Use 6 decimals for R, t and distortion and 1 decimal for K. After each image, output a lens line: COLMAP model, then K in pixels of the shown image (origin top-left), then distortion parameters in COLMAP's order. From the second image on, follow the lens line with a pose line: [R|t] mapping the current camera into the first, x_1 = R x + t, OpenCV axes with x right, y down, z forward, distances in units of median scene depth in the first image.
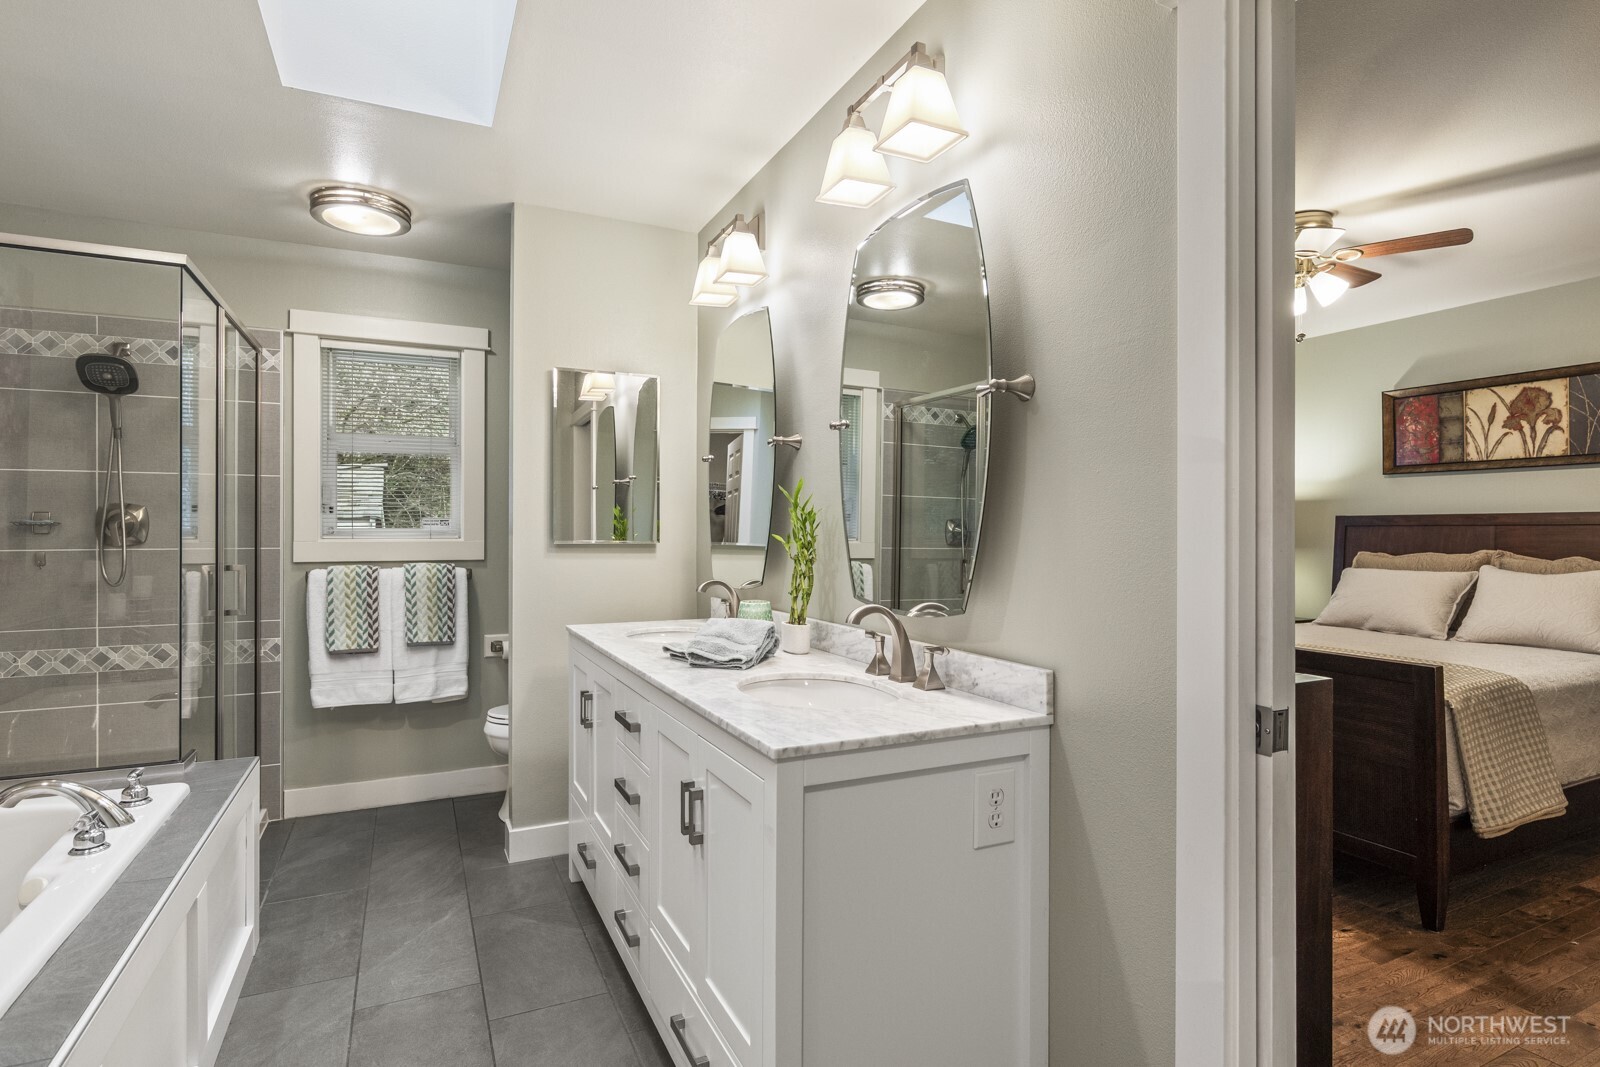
lens RADIAL K [[826.8, 0, 800.8], [0, 826.8, 532.4], [0, 0, 1]] dist [-0.002645, -0.000250]
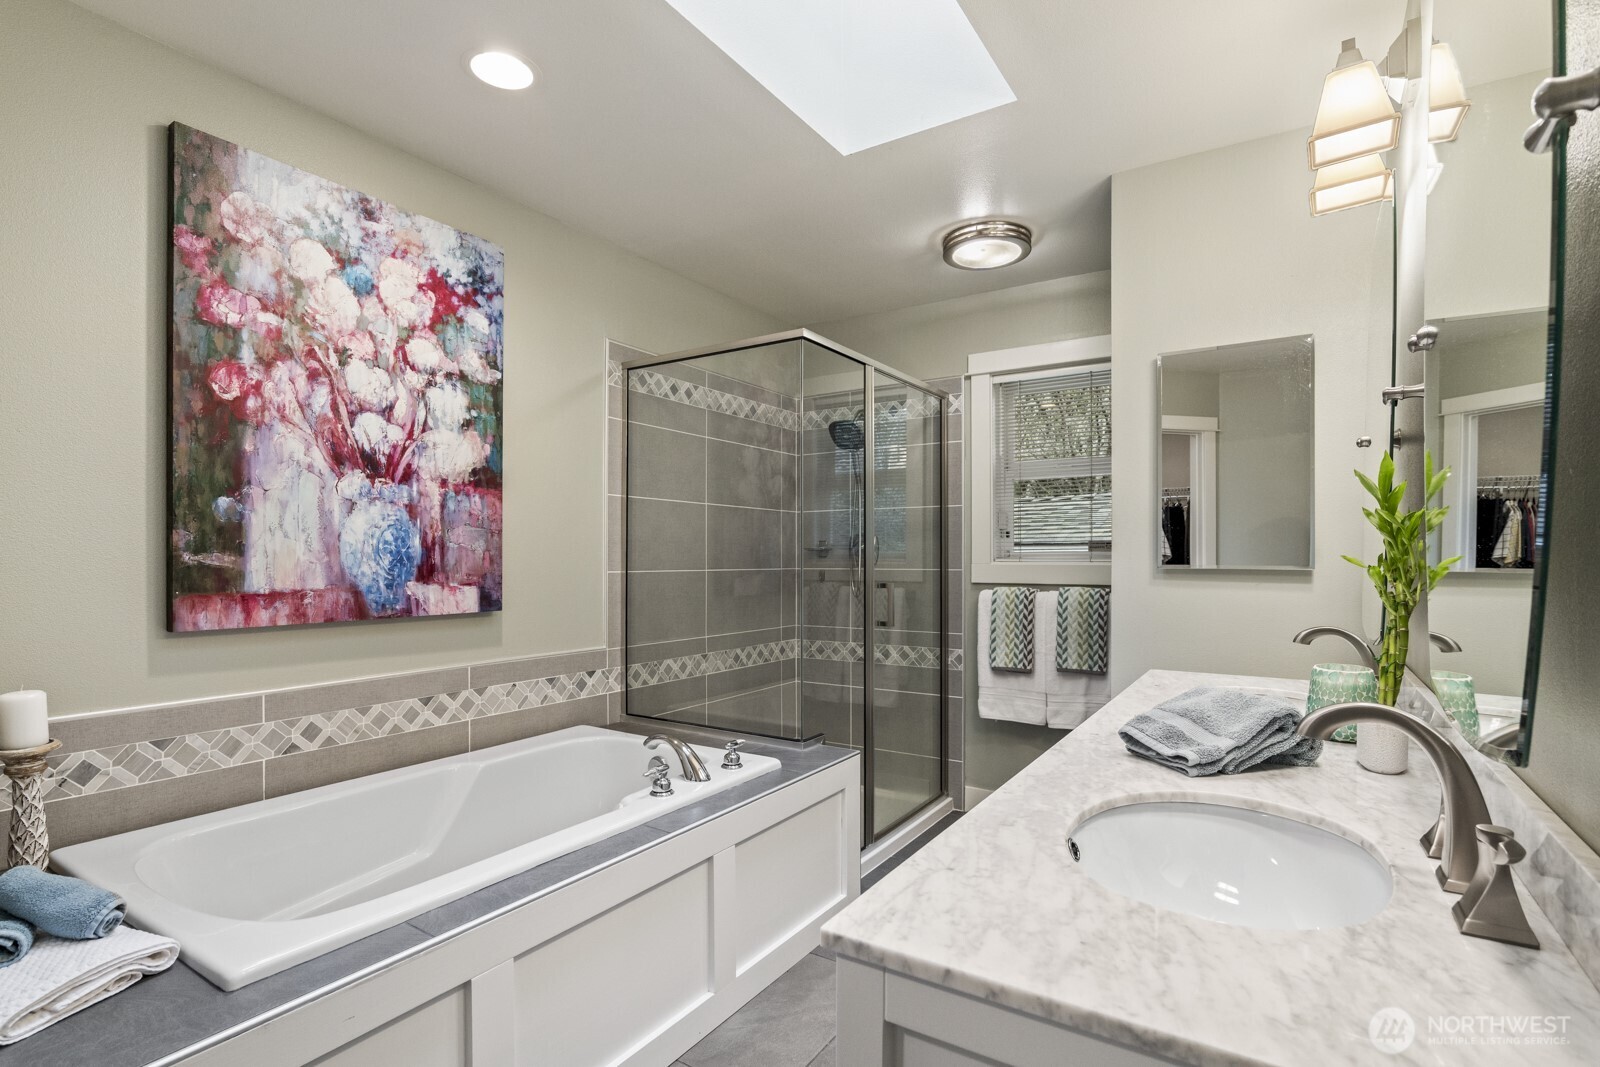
lens RADIAL K [[775.7, 0, 798.7], [0, 775.7, 561.0], [0, 0, 1]] dist [-0.016779, -0.000419]
pose [[0.525235, 0.004256, -0.850947, 0.149529], [-0.000754, 0.999989, 0.004536, 0.002446], [0.850957, -0.001741, 0.525233, 0.258005]]
